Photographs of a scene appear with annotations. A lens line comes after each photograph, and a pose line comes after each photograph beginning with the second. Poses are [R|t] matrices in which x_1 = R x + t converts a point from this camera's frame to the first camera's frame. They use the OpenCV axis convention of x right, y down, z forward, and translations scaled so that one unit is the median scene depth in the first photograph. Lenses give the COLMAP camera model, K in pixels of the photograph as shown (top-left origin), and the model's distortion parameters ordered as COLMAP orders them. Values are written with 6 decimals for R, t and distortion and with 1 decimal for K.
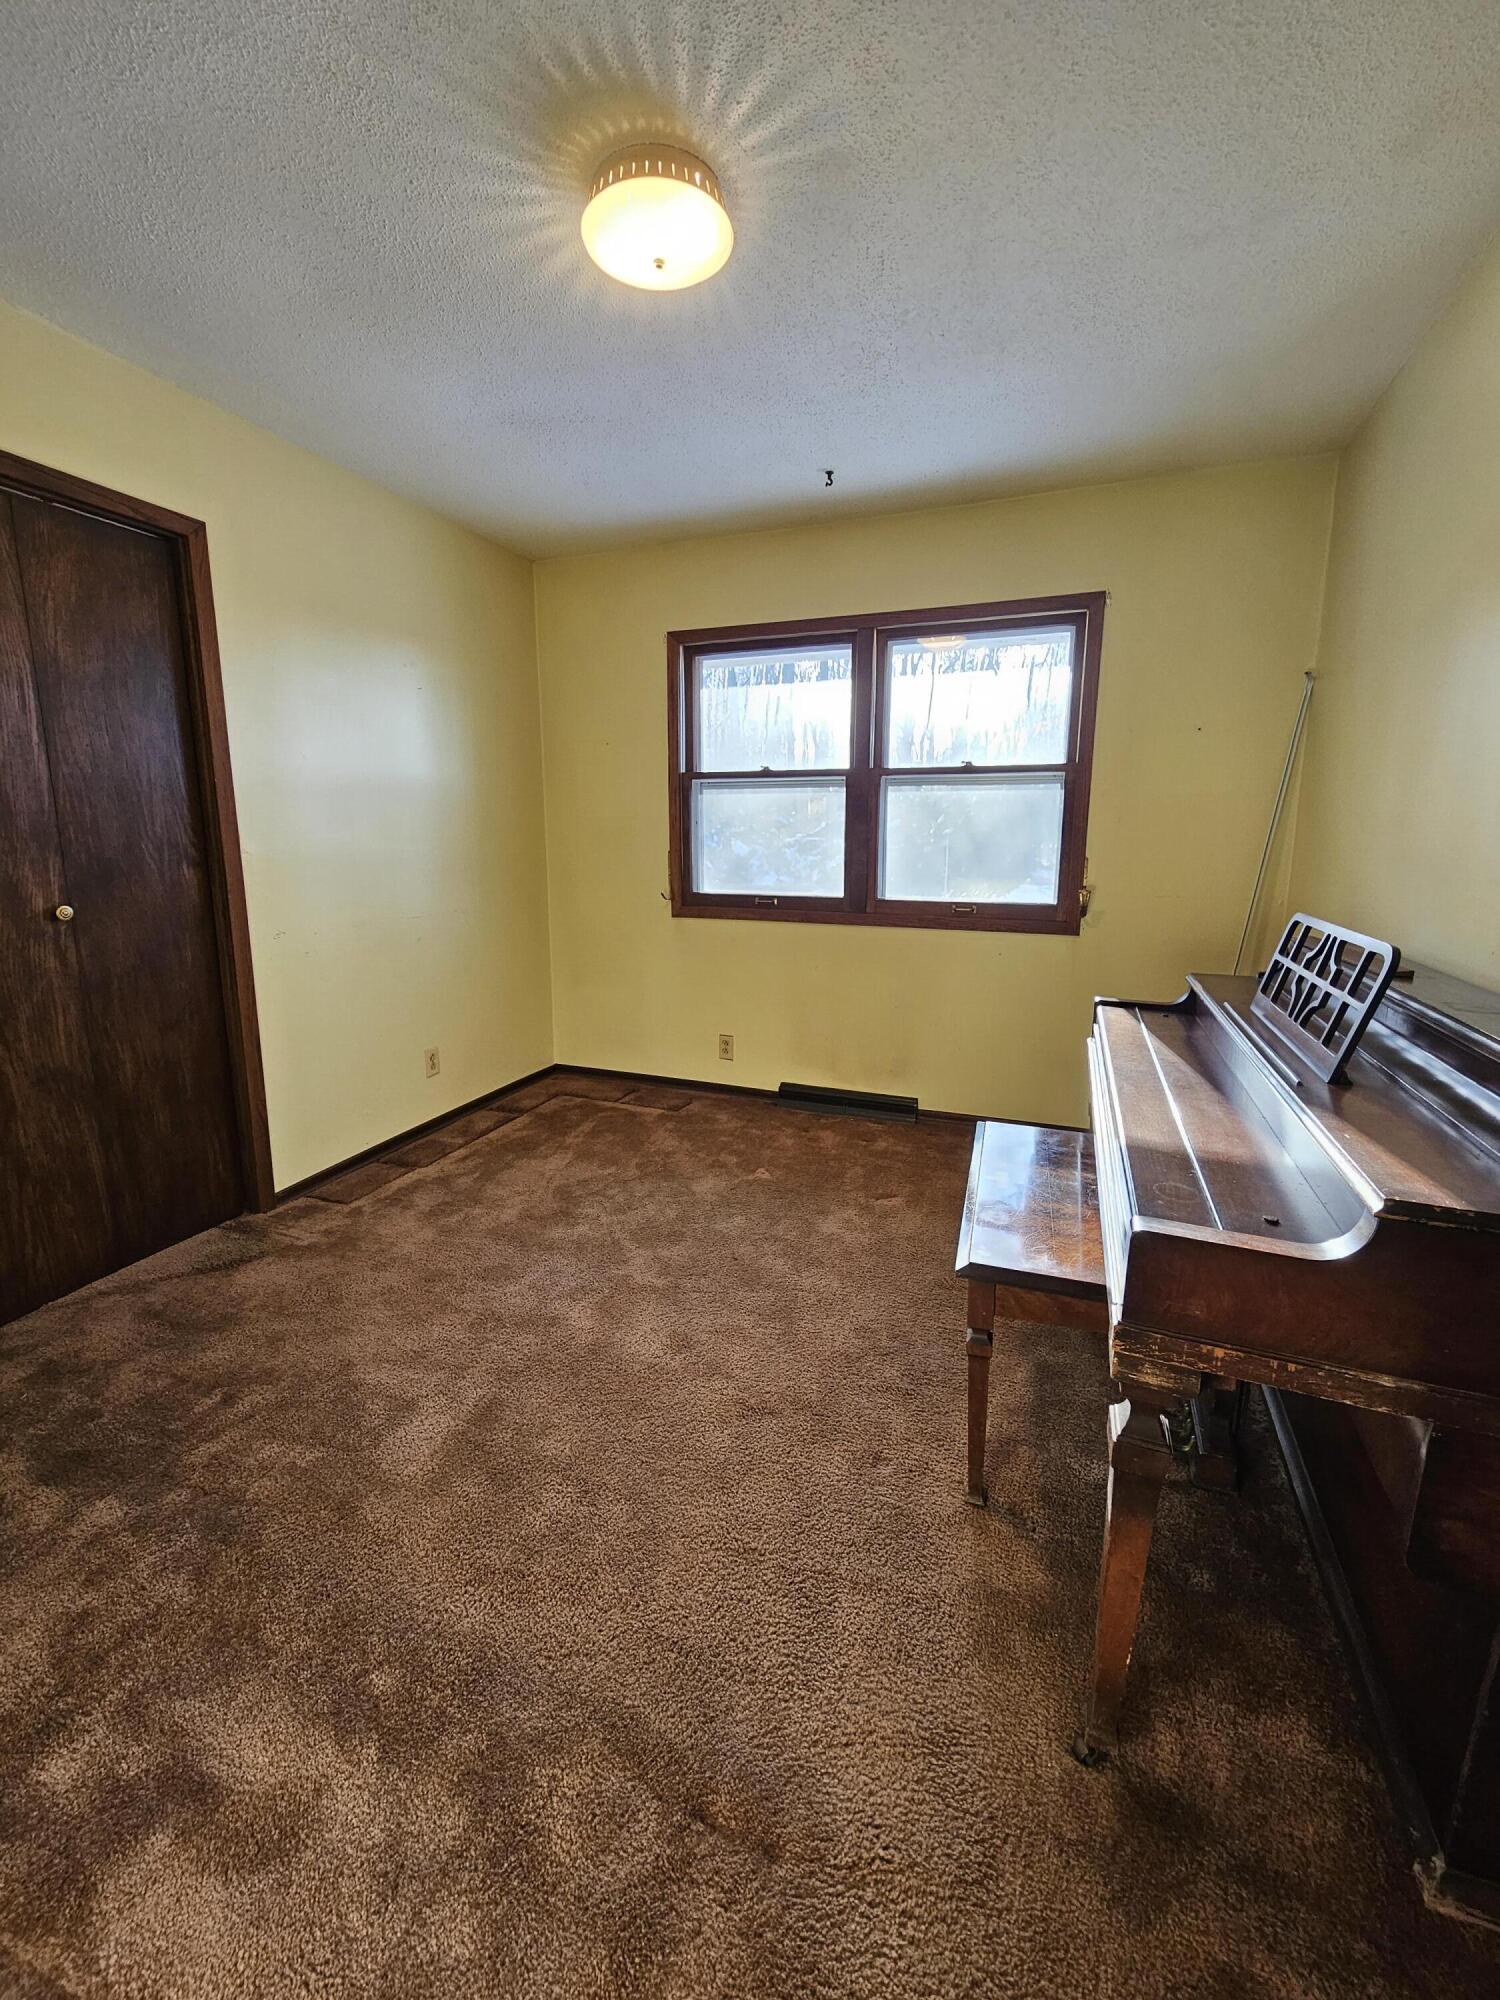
lens RADIAL K [[822.1, 0, 746.2], [0, 822.1, 988.4], [0, 0, 1]] dist [-0.000793, -0.001376]
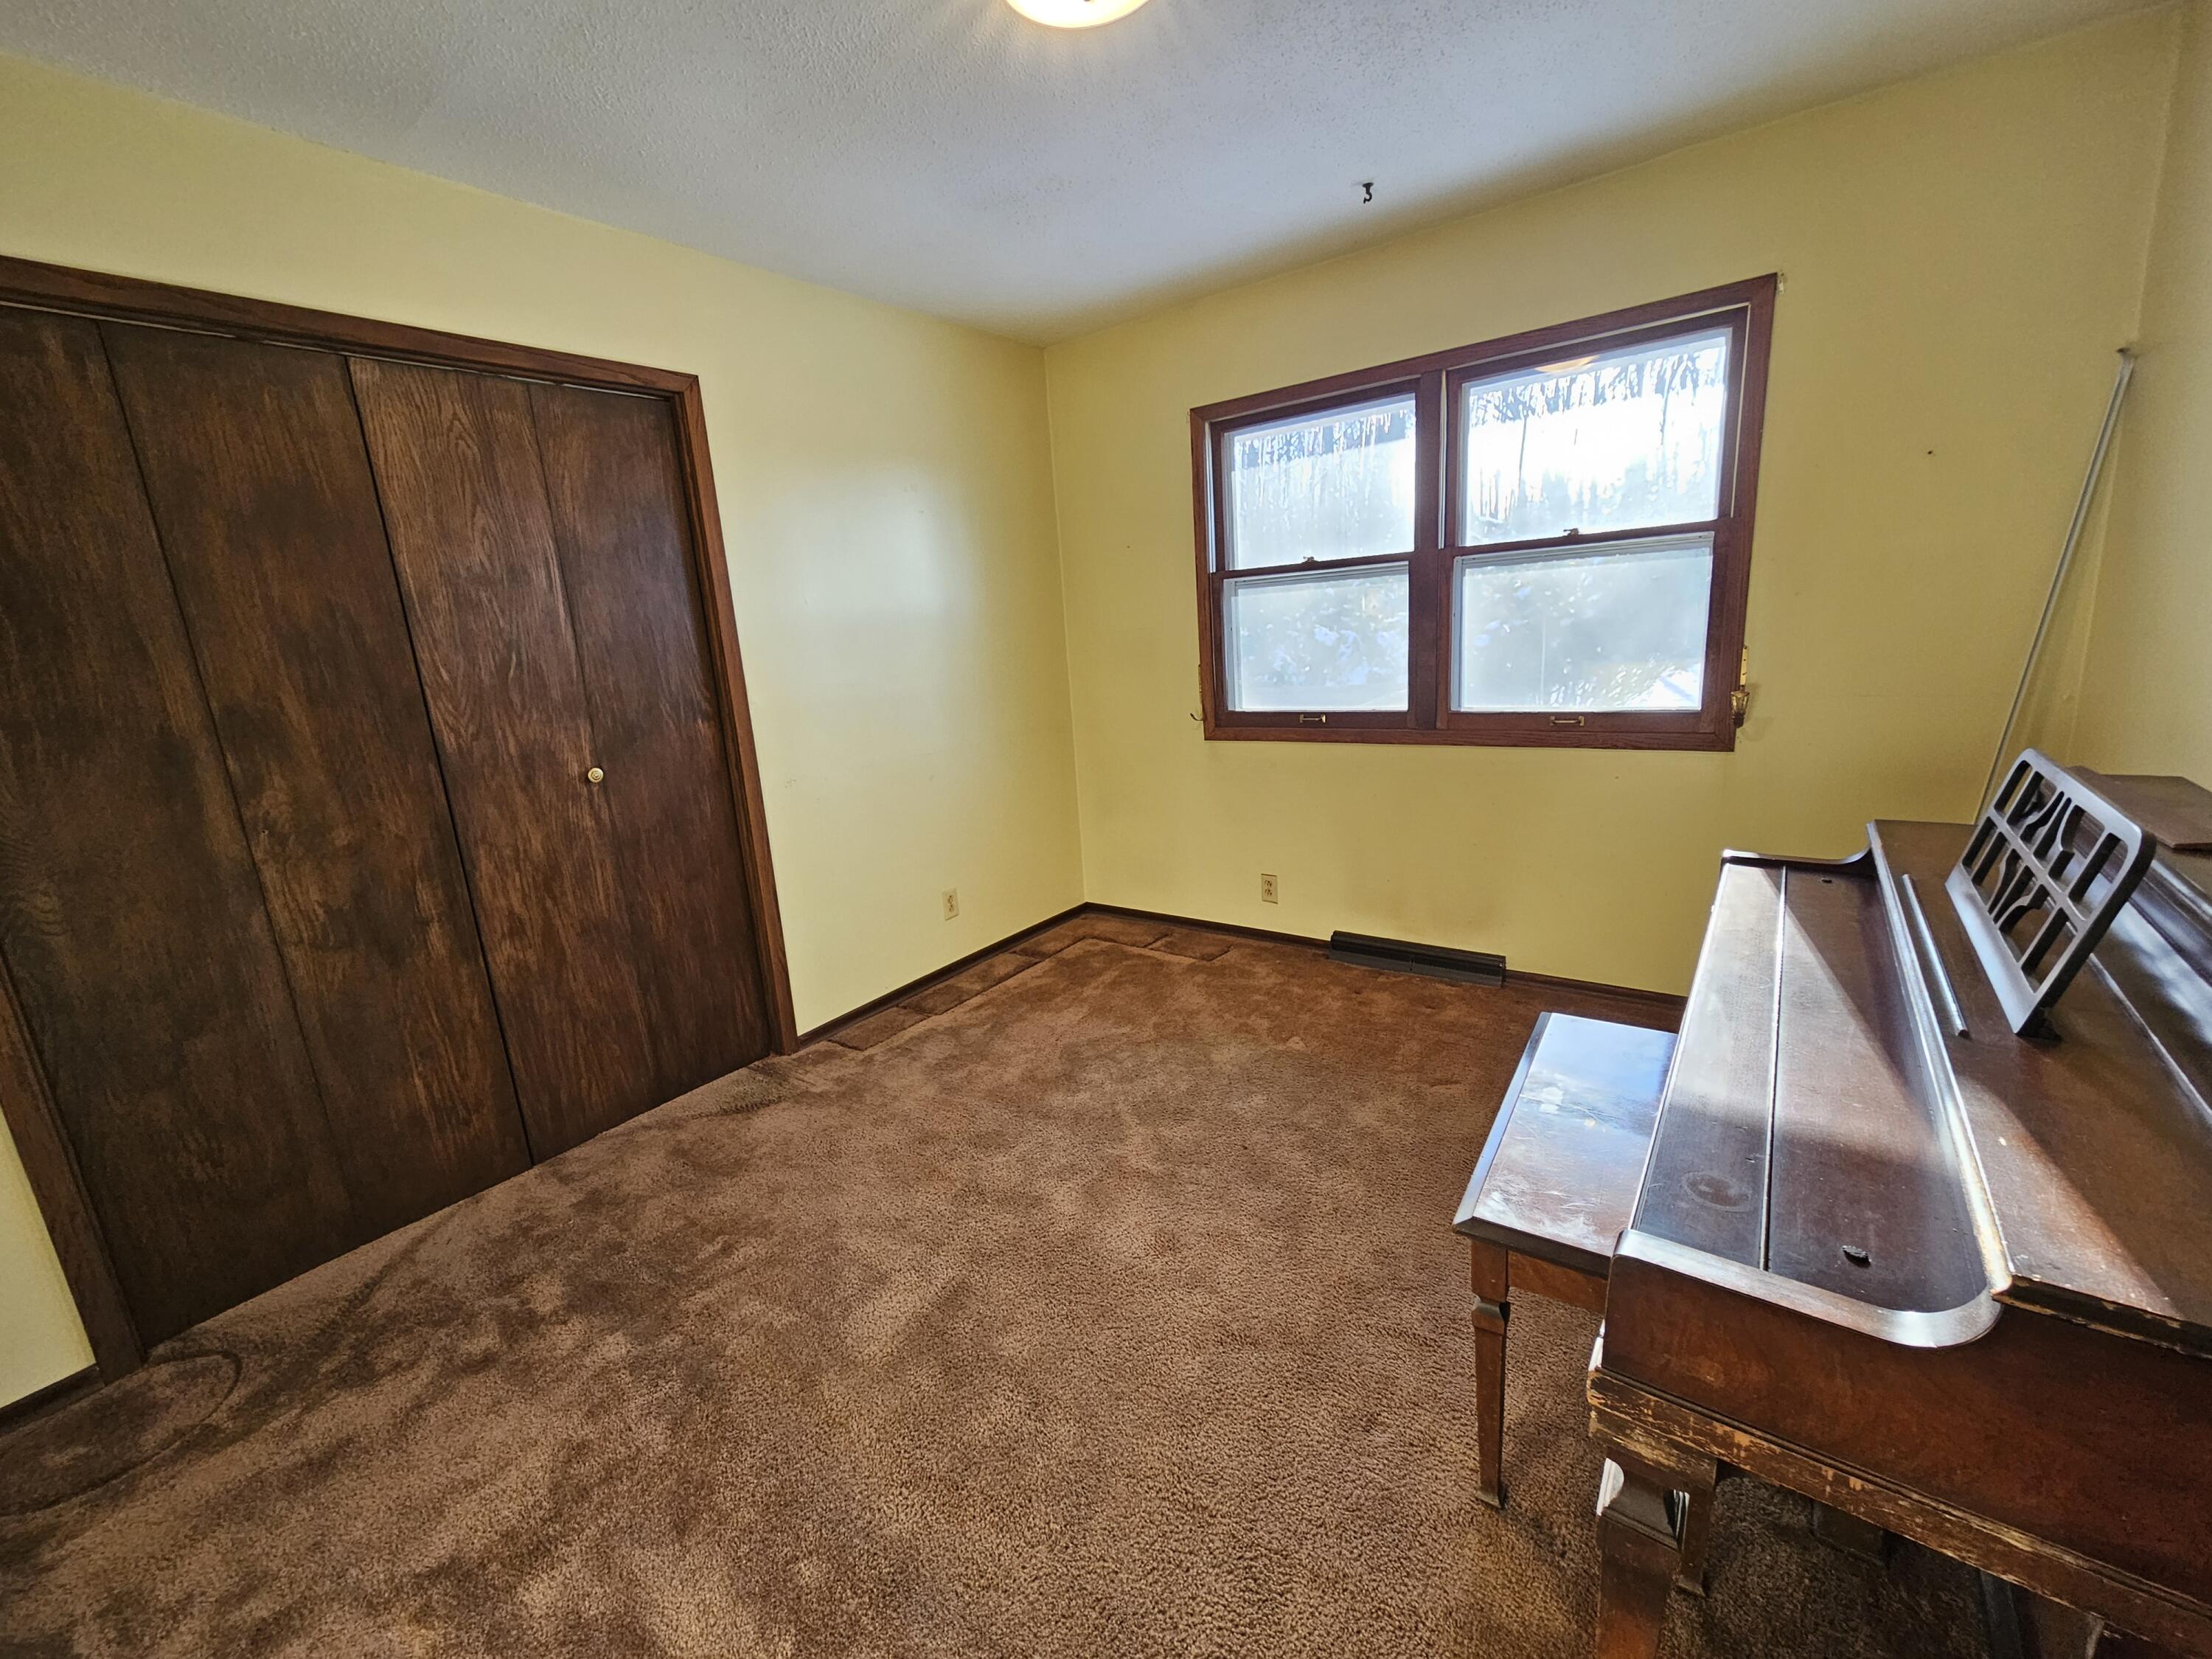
lens RADIAL K [[909.2, 0, 1091.5], [0, 909.2, 838.3], [0, 0, 1]] dist [-0.000793, -0.001376]
pose [[0.957210, -0.003687, -0.289371, 0.124991], [0.020000, 0.998371, 0.053435, -0.060488], [0.288703, -0.056936, 0.955724, 0.054888]]
